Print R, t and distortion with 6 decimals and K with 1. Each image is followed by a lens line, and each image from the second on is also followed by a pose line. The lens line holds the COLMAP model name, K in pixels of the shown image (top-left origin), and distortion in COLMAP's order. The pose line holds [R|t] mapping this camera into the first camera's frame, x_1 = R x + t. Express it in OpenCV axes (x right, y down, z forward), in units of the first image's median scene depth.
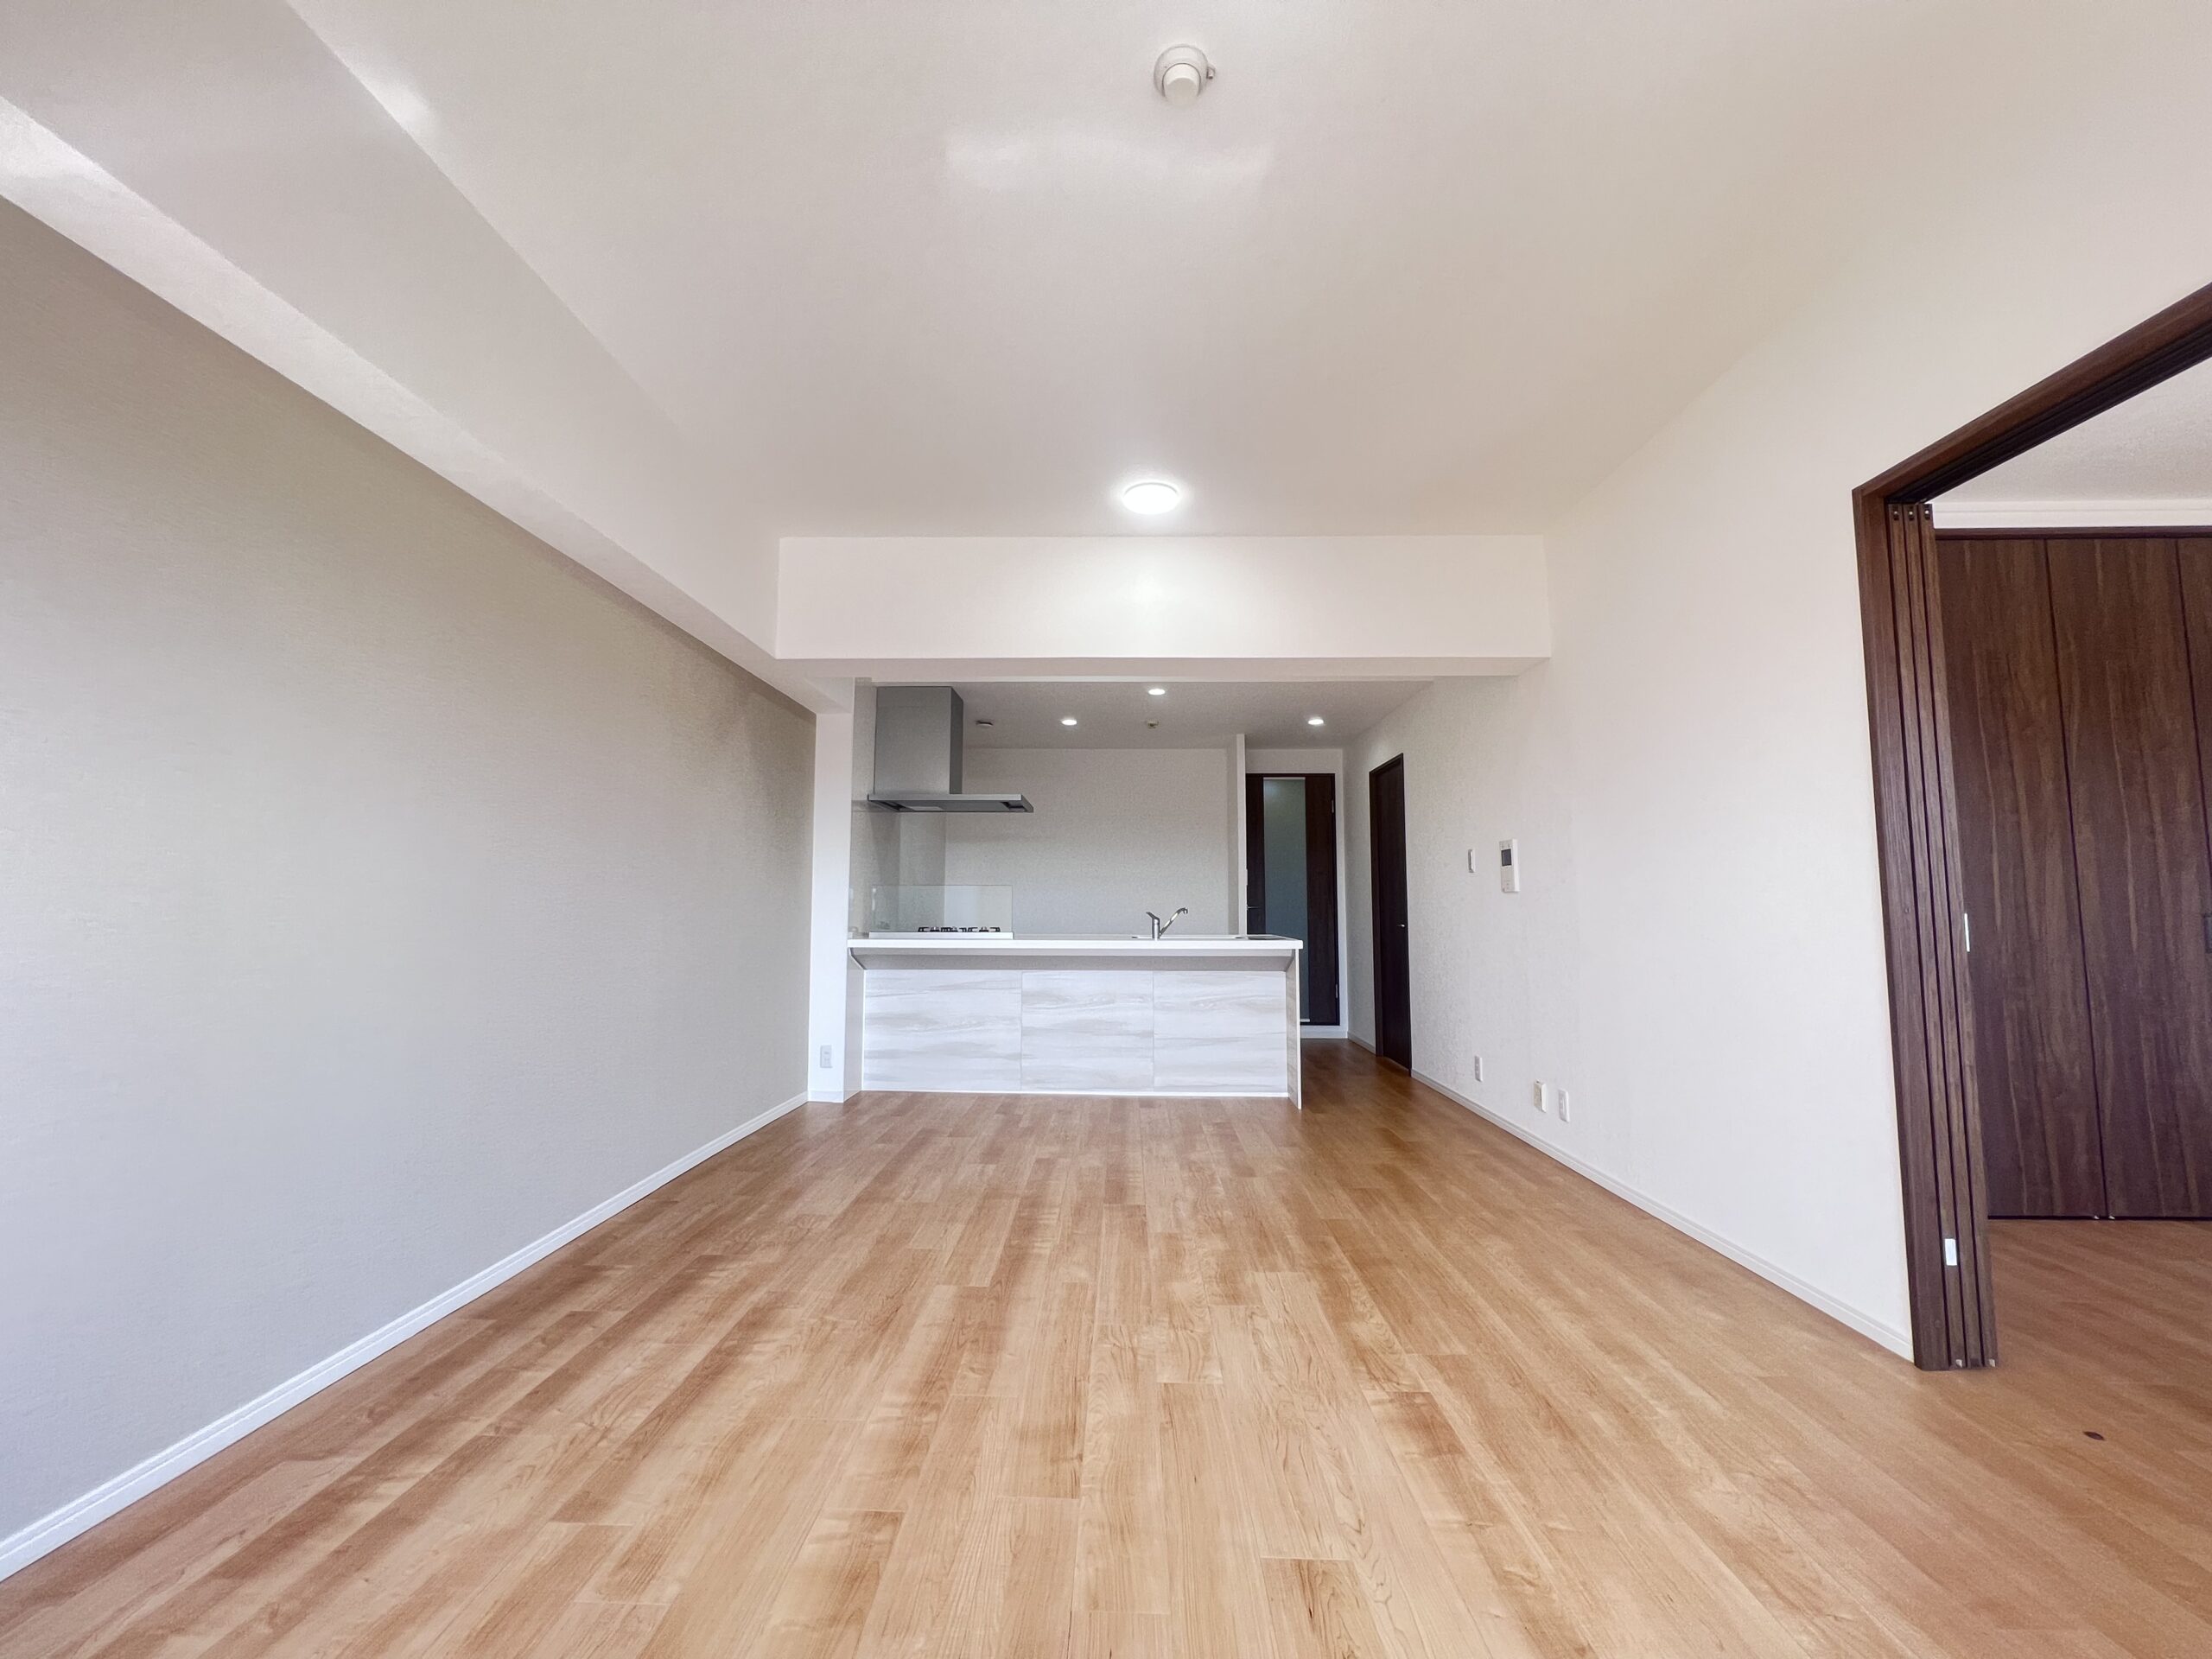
lens RADIAL K [[884.5, 0, 1102.3], [0, 884.5, 835.3], [0, 0, 1]] dist [-0.003367, 0.000527]
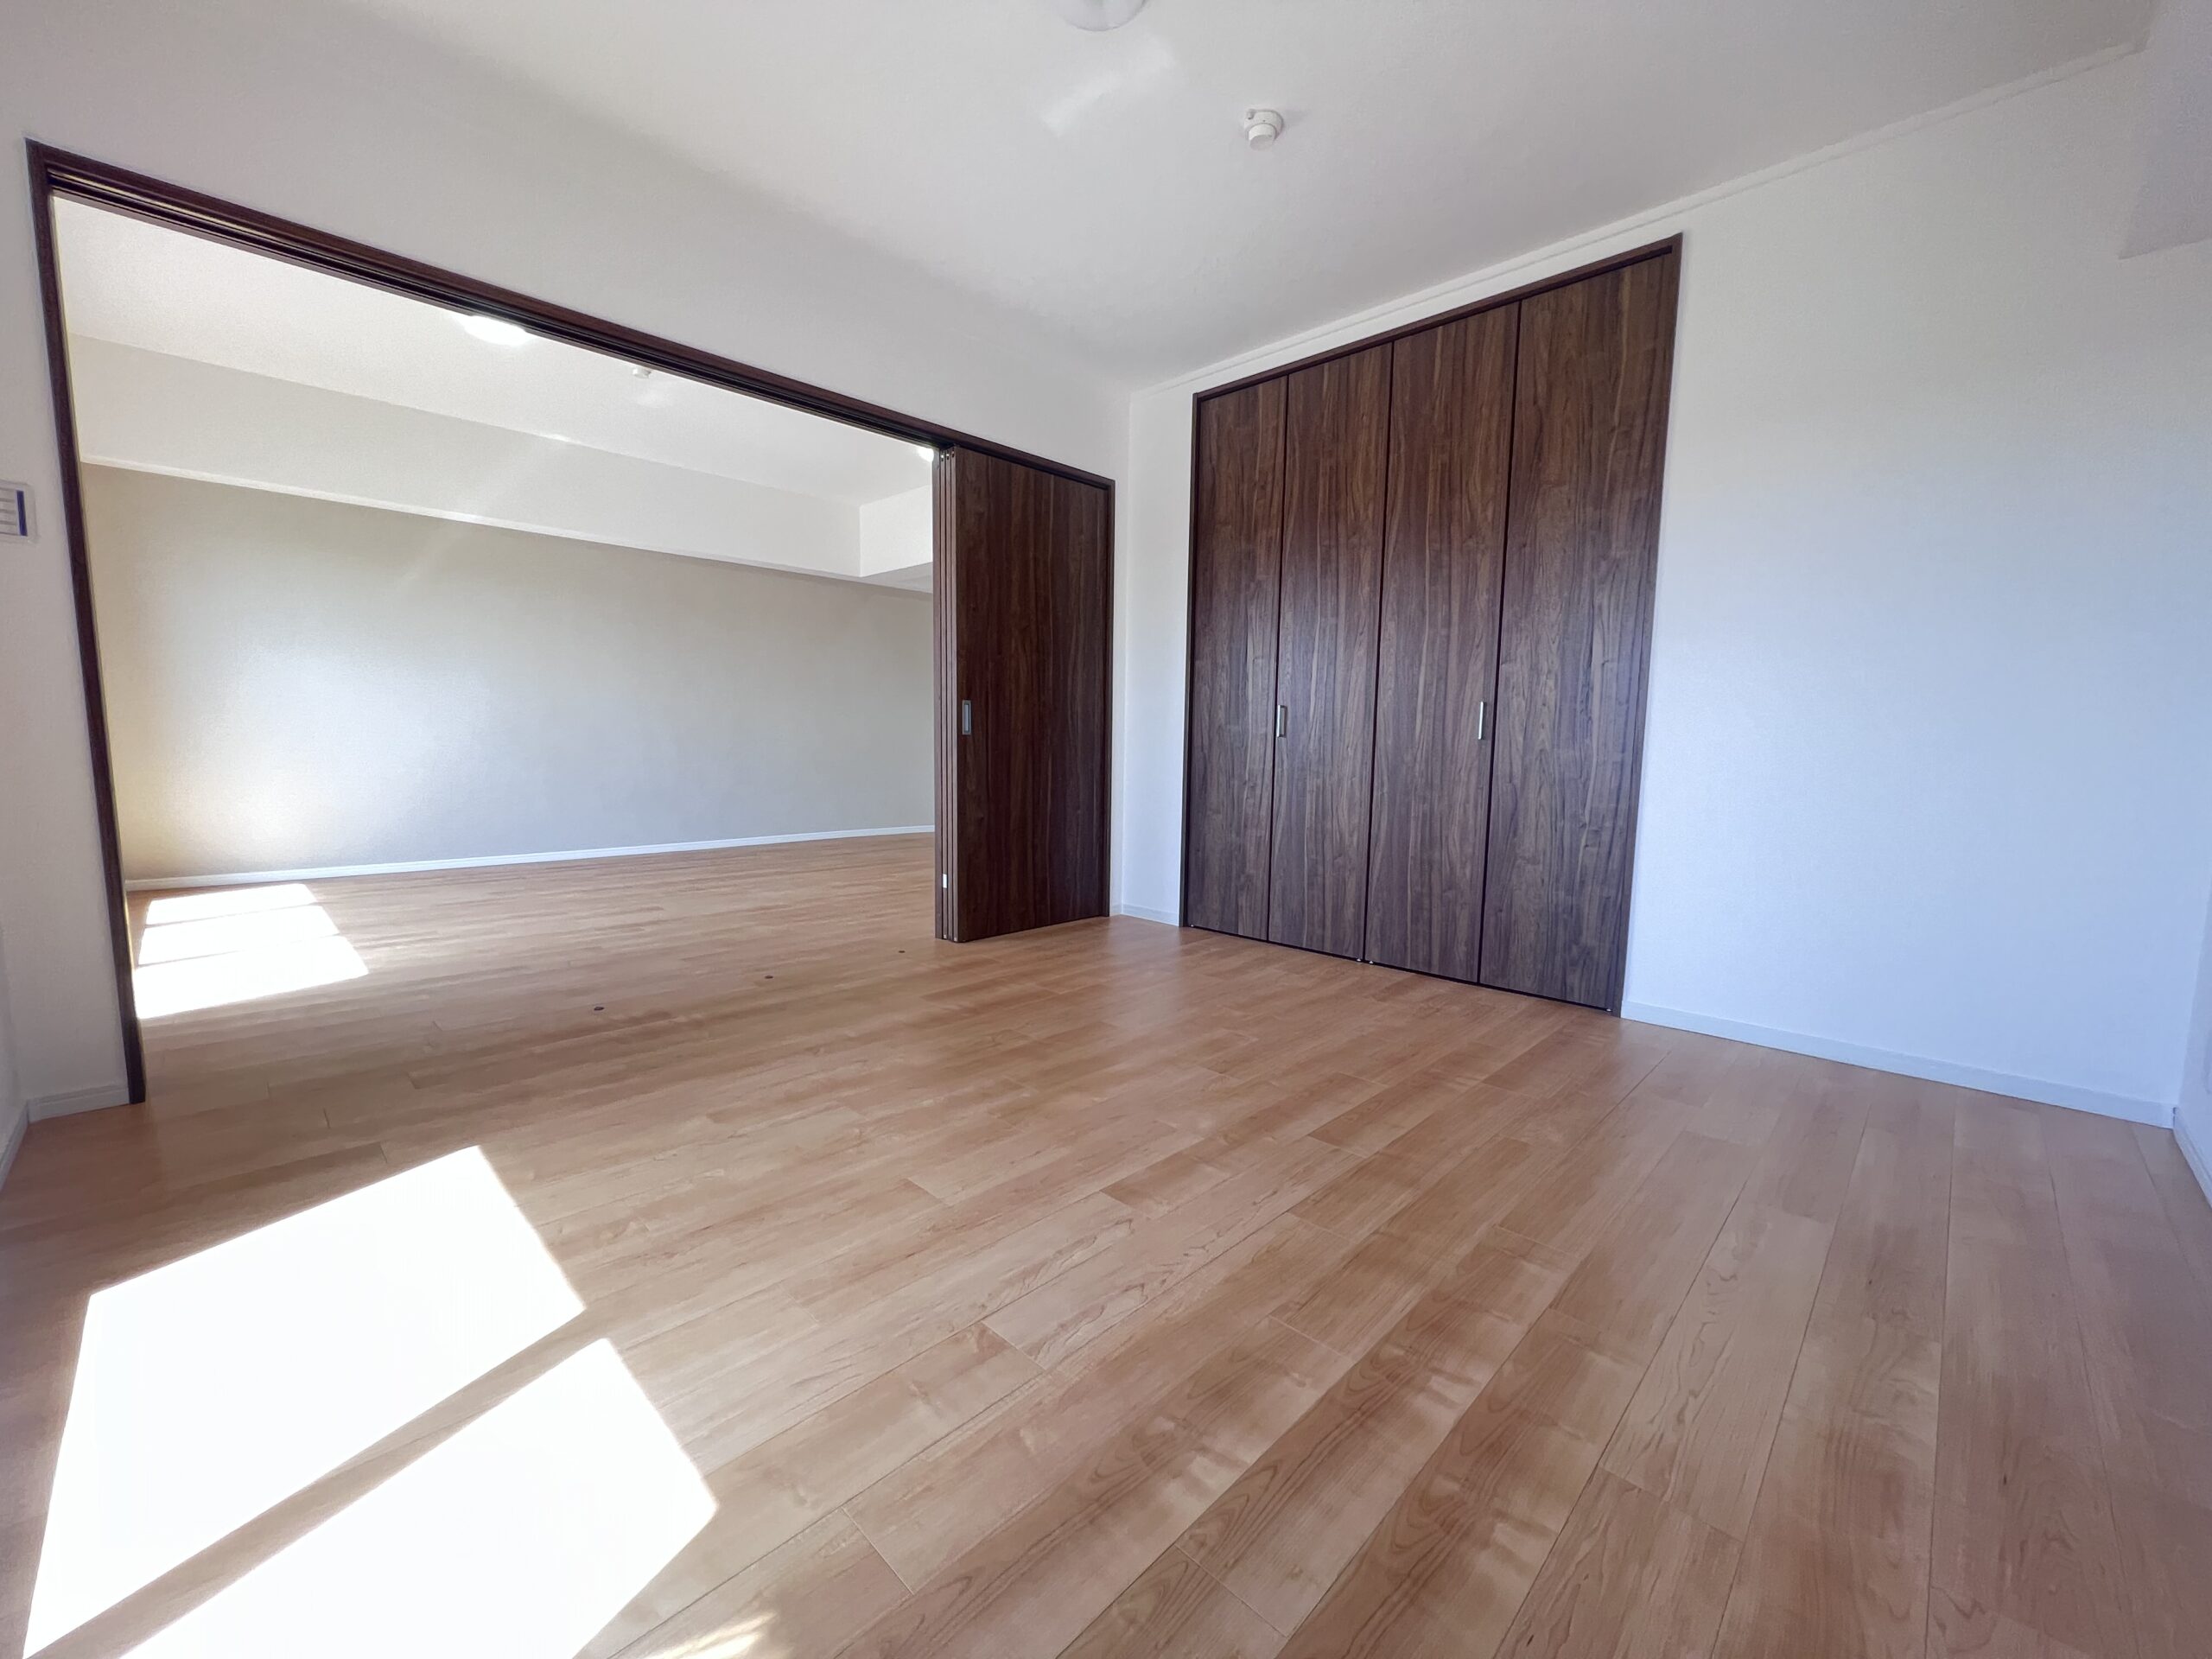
lens RADIAL K [[884.5, 0, 1102.3], [0, 884.5, 835.3], [0, 0, 1]] dist [-0.003367, 0.000527]
pose [[0.731694, 0.085610, -0.676236, 1.662932], [0.042102, 0.984511, 0.170192, 0.047974], [0.680332, -0.152999, 0.716756, -0.069776]]
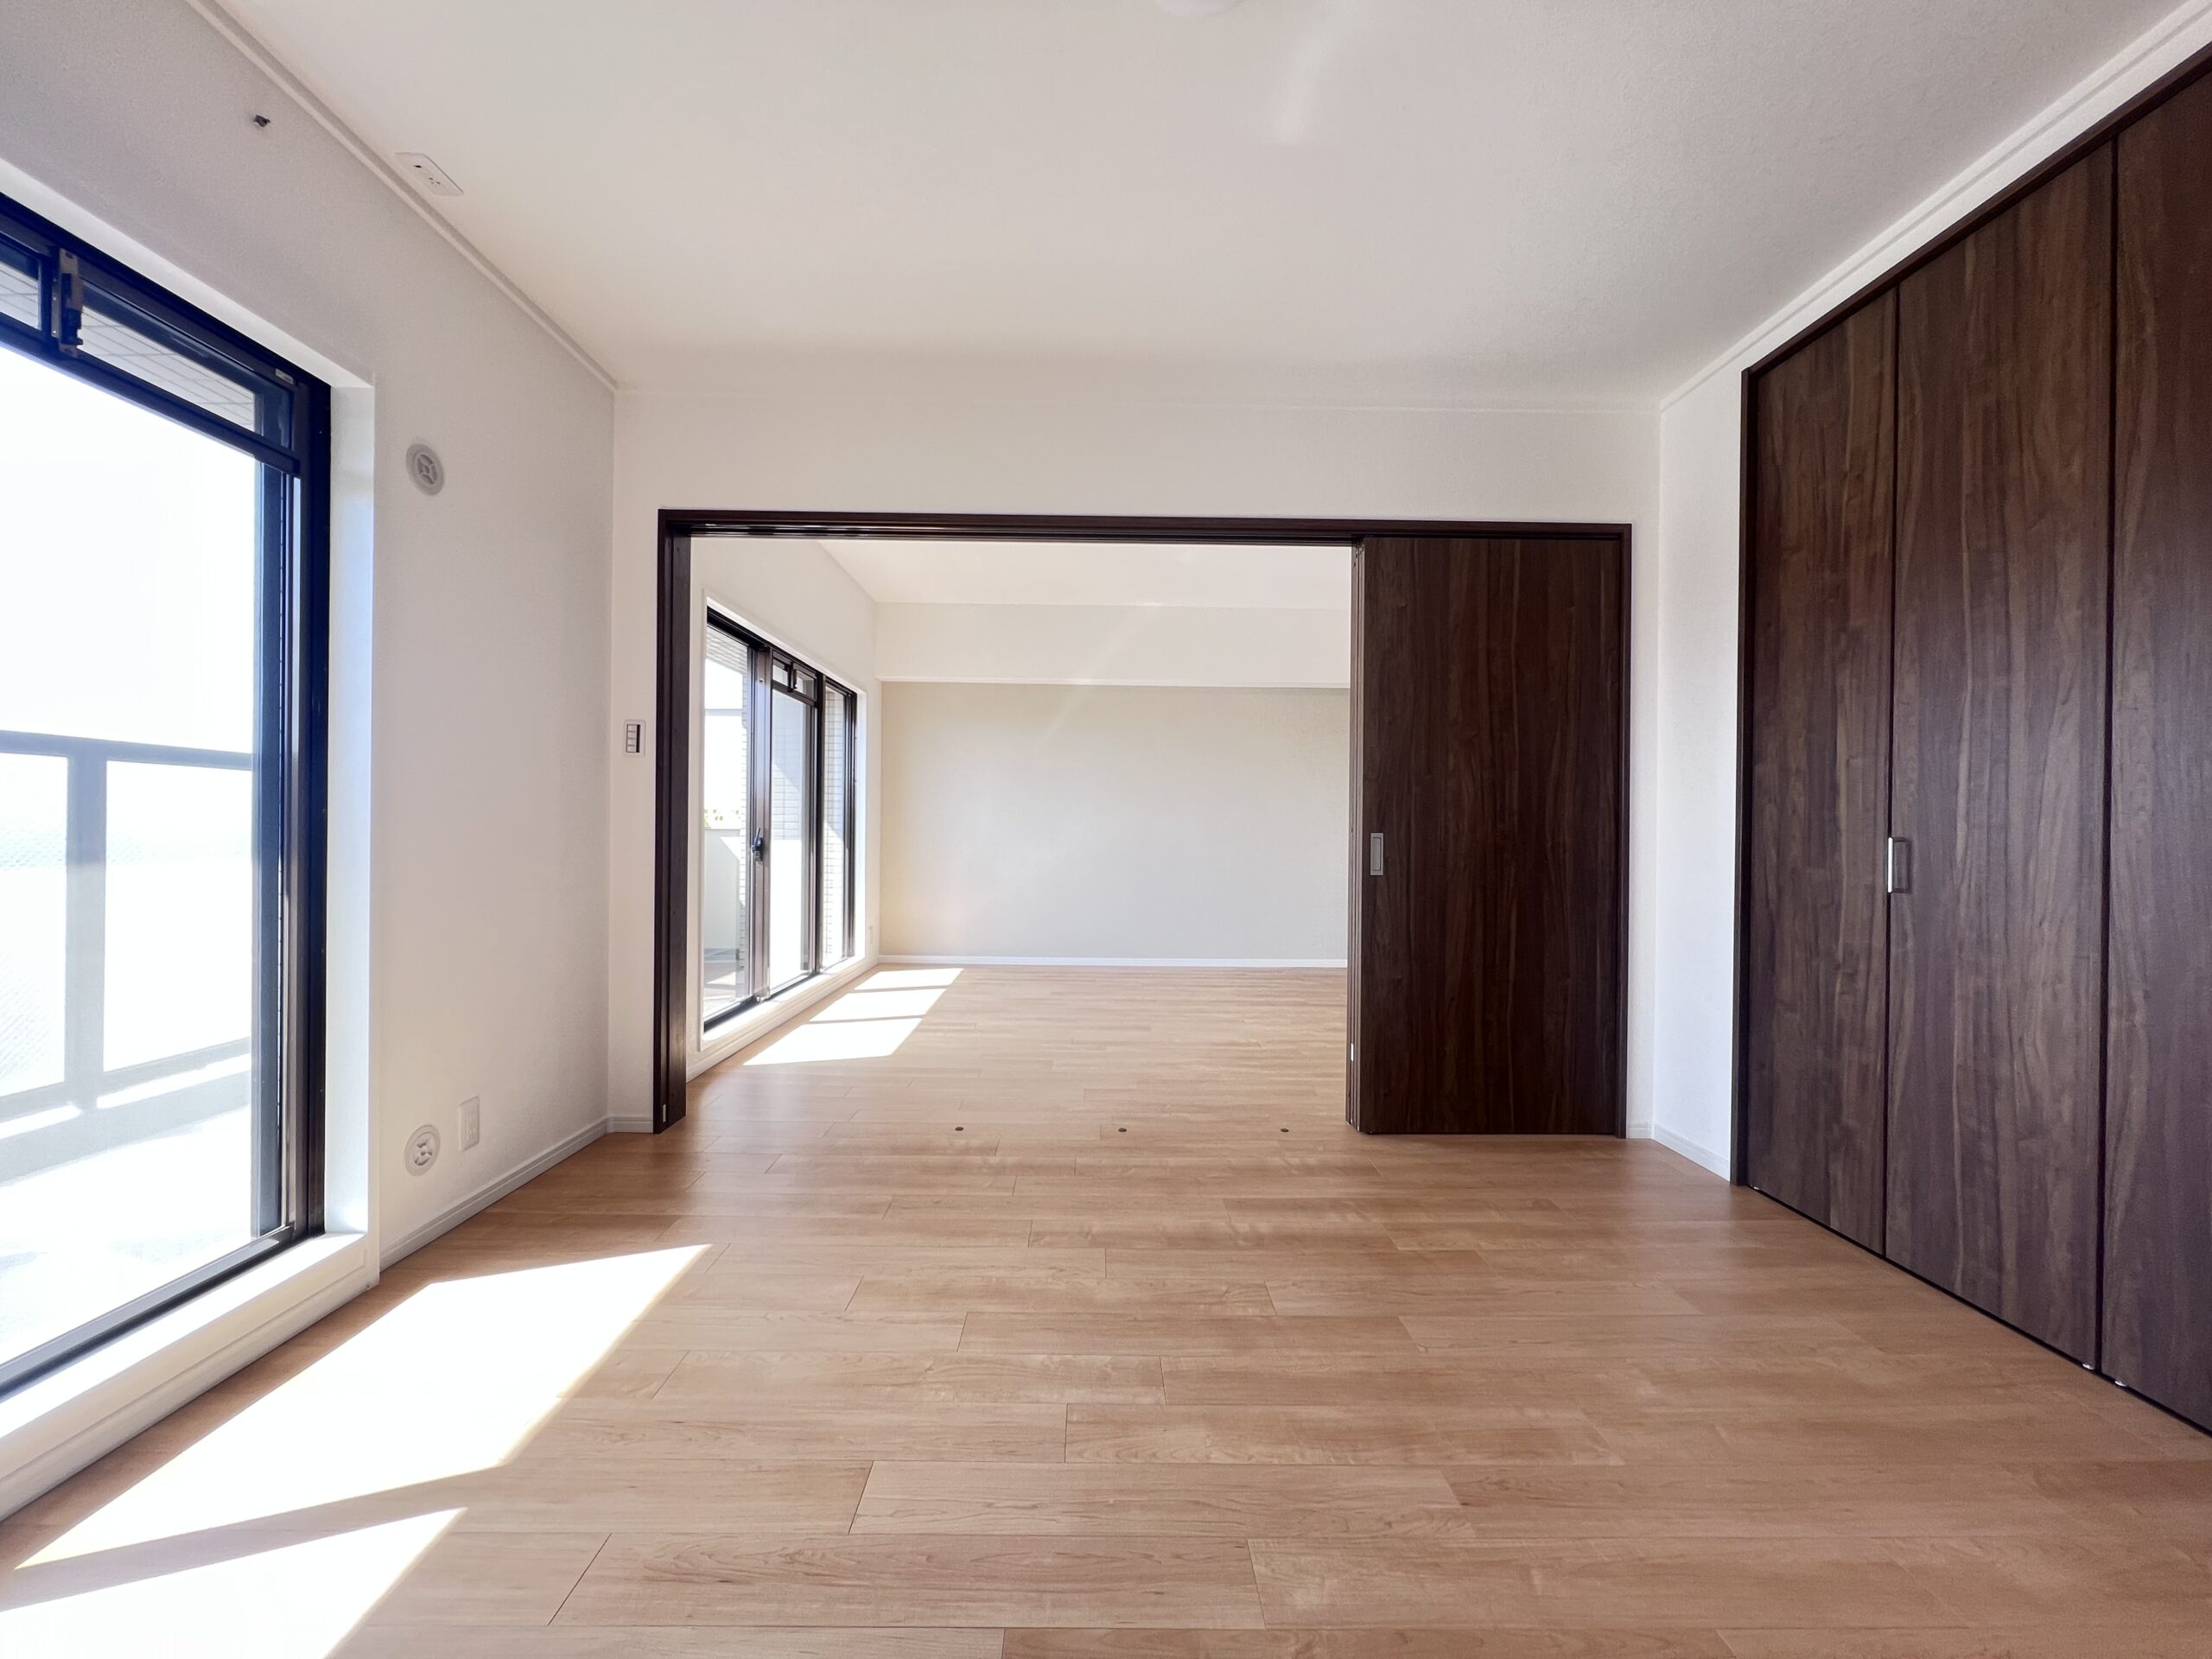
lens RADIAL K [[884.5, 0, 1102.3], [0, 884.5, 835.3], [0, 0, 1]] dist [-0.003367, 0.000527]
pose [[0.039202, 0.003938, -0.999224, 1.668323], [0.073937, 0.997240, 0.006831, 0.036791], [0.996492, -0.074147, 0.038803, 0.361263]]
